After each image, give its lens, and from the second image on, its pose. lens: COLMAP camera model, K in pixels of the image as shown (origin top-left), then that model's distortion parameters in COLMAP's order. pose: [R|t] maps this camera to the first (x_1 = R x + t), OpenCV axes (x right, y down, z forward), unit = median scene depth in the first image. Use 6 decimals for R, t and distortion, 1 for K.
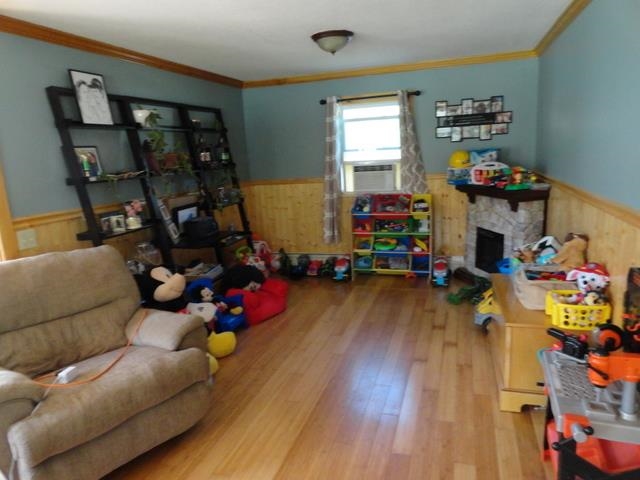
lens RADIAL K [[442.8, 0, 320.0], [0, 442.8, 240.0], [0, 0, 1]] dist [-0.005680, -0.001375]
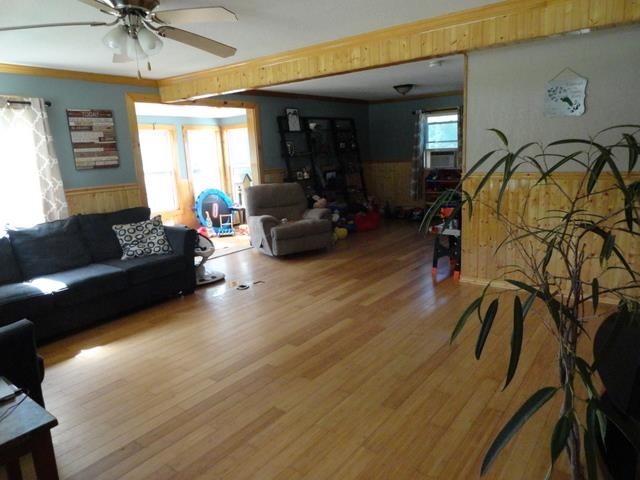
lens RADIAL K [[442.8, 0, 320.0], [0, 442.8, 240.0], [0, 0, 1]] dist [-0.005680, -0.001375]
pose [[0.941629, 0.076613, -0.327820, 0.296984], [-0.068191, 0.996981, 0.037128, 0.147942], [0.329675, -0.012606, 0.944010, -0.807366]]
